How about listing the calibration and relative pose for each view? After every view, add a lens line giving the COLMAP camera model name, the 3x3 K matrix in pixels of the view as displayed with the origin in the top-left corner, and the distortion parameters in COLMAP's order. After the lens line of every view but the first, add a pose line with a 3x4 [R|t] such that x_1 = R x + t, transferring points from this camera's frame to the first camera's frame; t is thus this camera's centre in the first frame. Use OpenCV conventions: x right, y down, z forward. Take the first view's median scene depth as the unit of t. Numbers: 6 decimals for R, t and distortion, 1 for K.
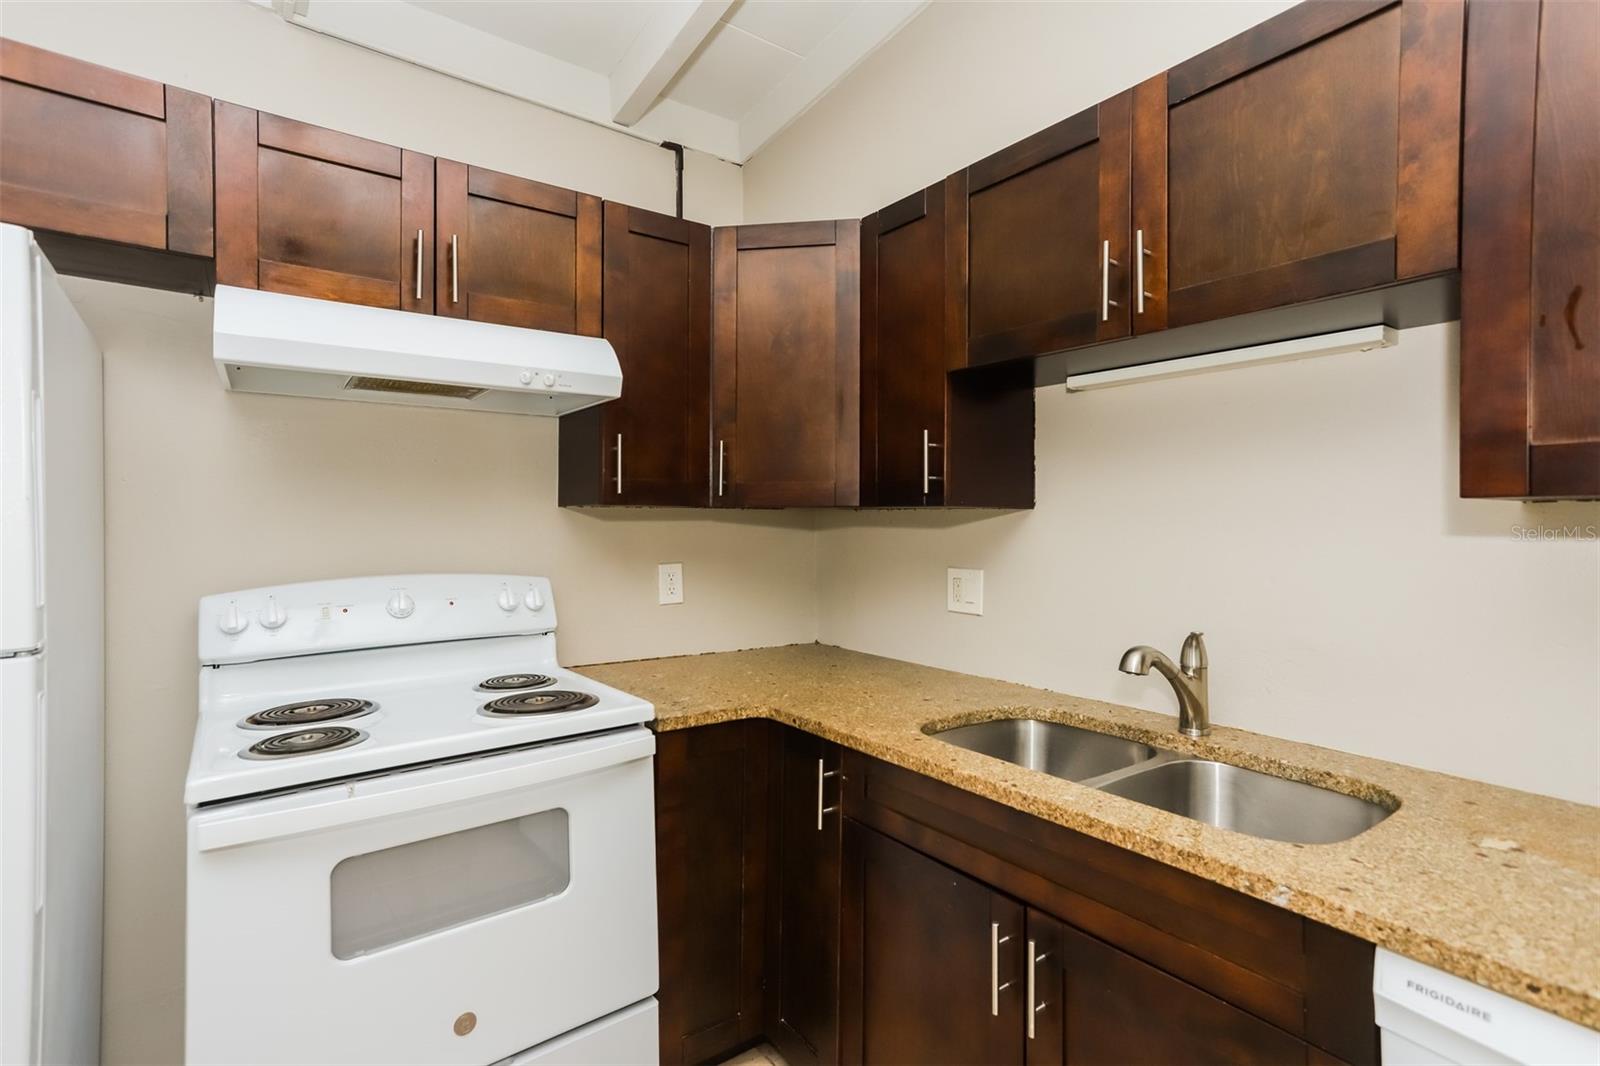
lens RADIAL K [[751.8, 0, 781.1], [0, 751.8, 523.6], [0, 0, 1]] dist [-0.002189, 0.000144]
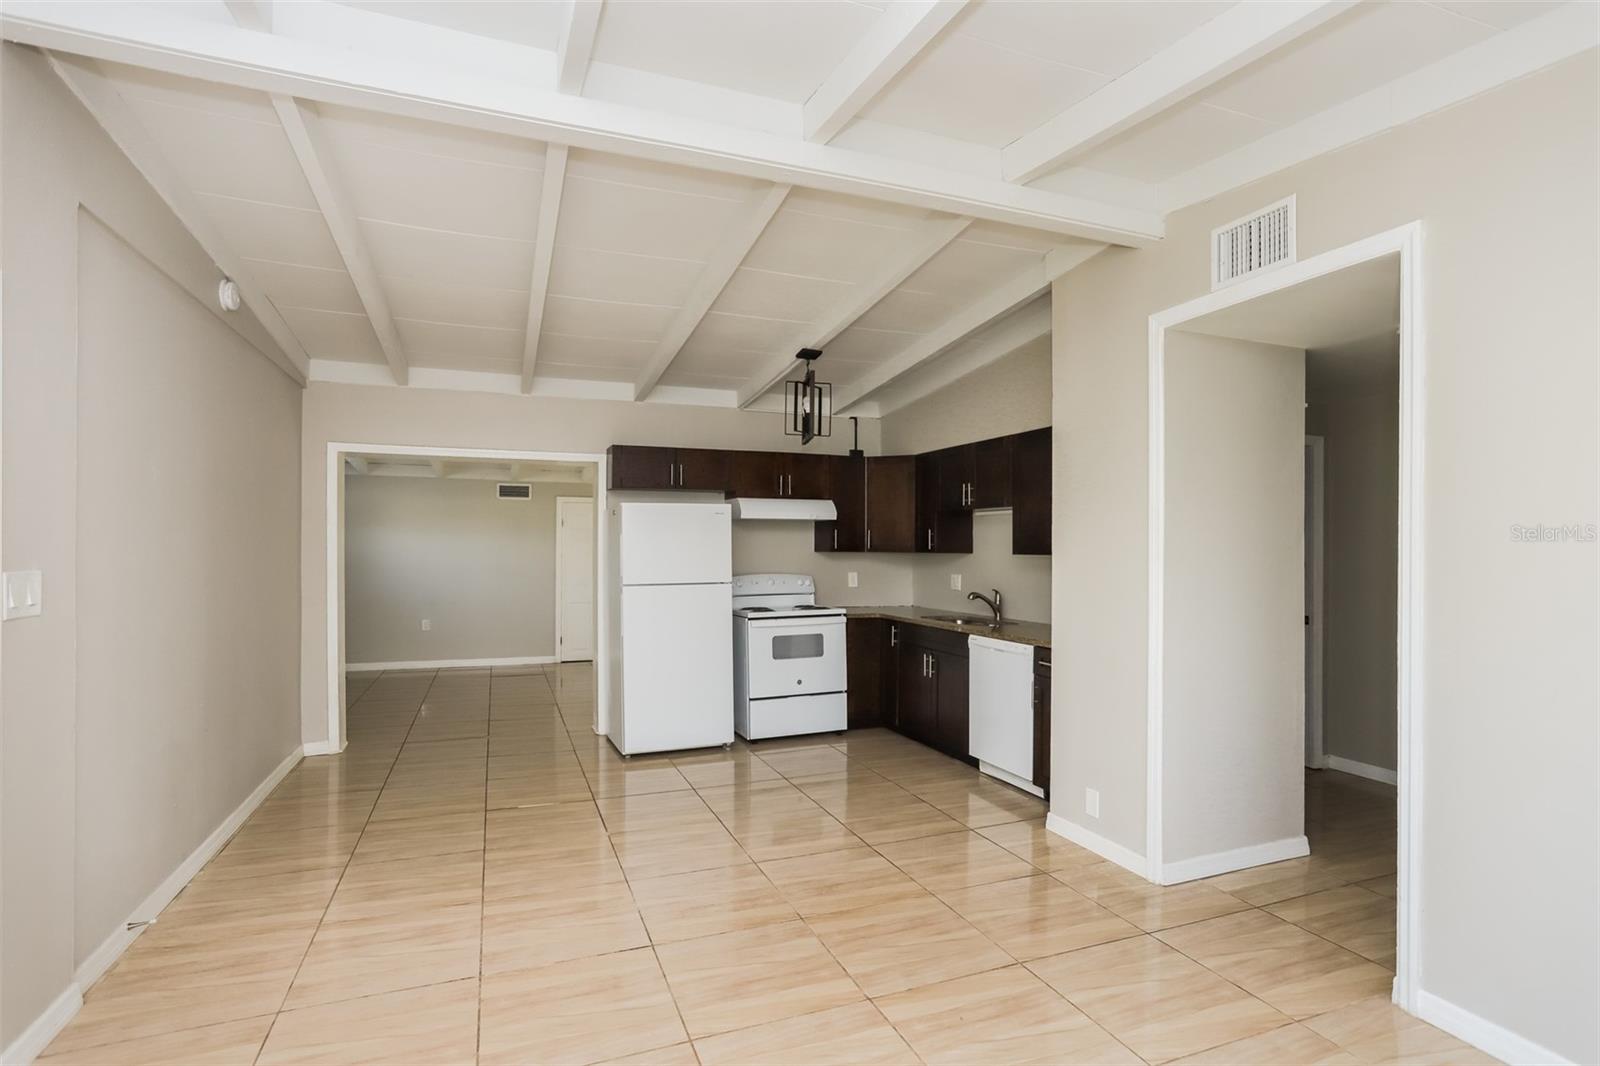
lens RADIAL K [[765.3, 0, 775.9], [0, 765.3, 541.7], [0, 0, 1]] dist [-0.011741, 0.000427]
pose [[0.963805, -0.001946, -0.266602, 0.441378], [-0.000694, 0.999952, -0.009807, -0.040275], [0.266608, 0.009637, 0.963757, -2.382210]]
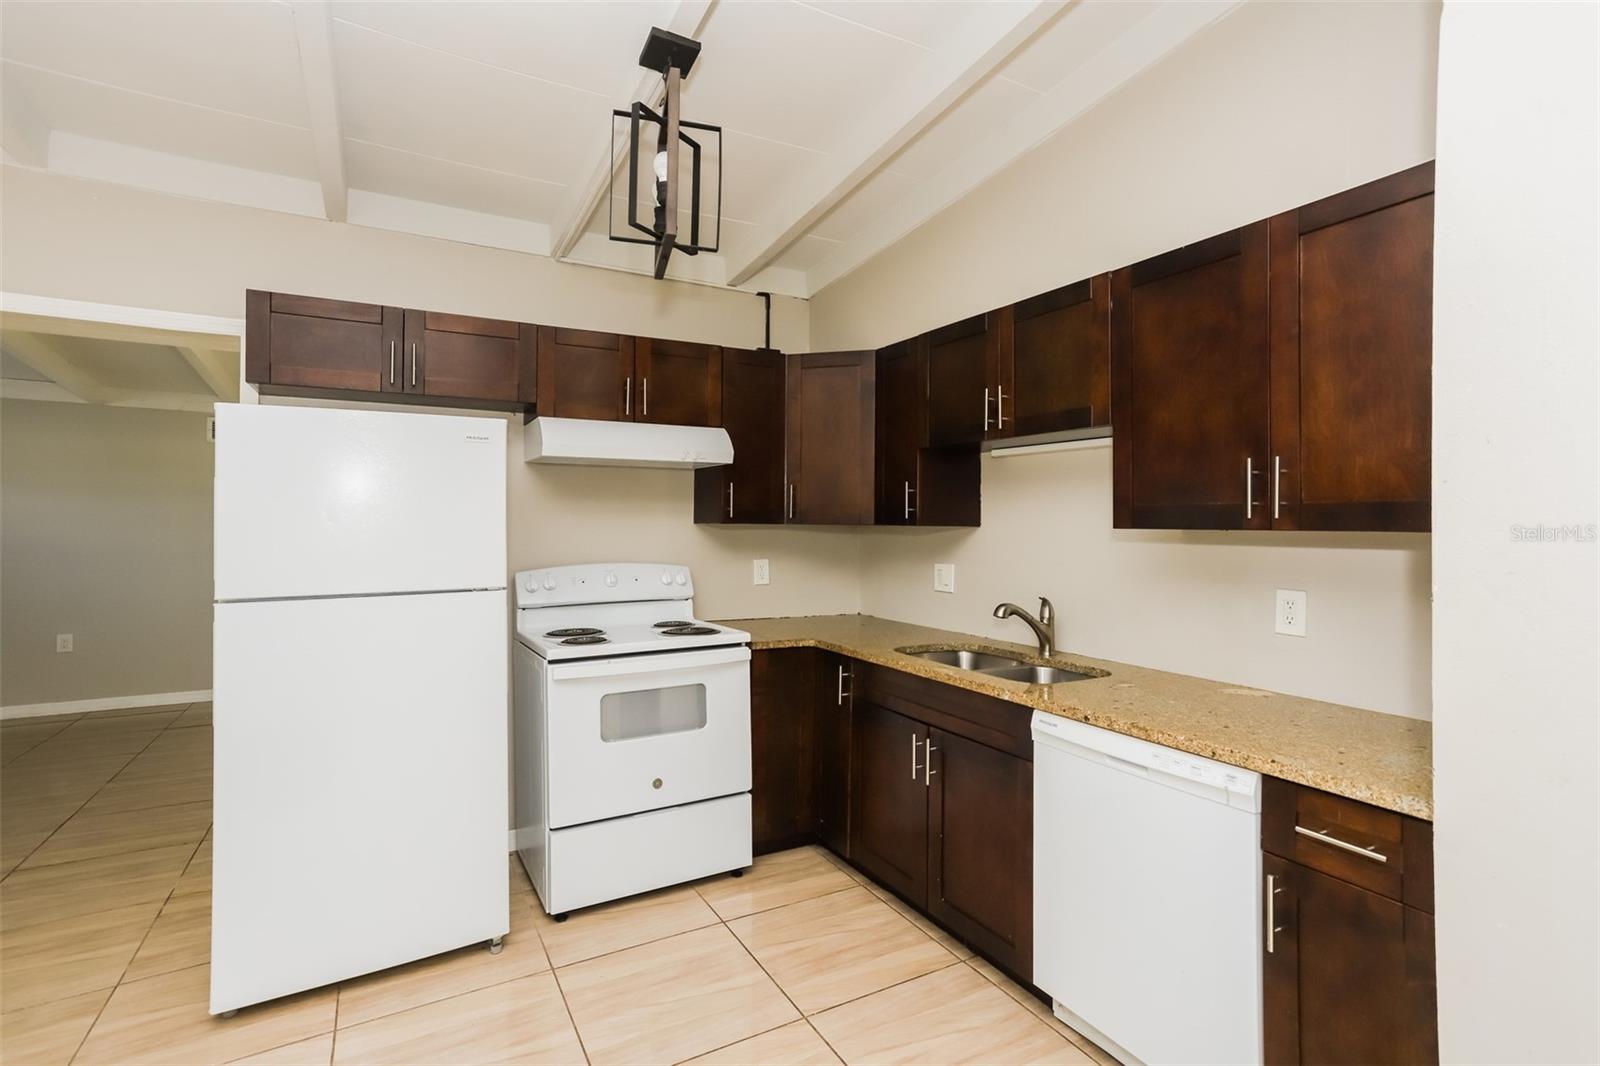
lens RADIAL K [[751.8, 0, 781.1], [0, 751.8, 523.6], [0, 0, 1]] dist [-0.002189, 0.000144]
pose [[0.991608, 0.003257, -0.129243, 0.133158], [-0.003680, 0.999989, -0.003034, -0.022721], [0.129232, 0.003484, 0.991608, -0.762301]]
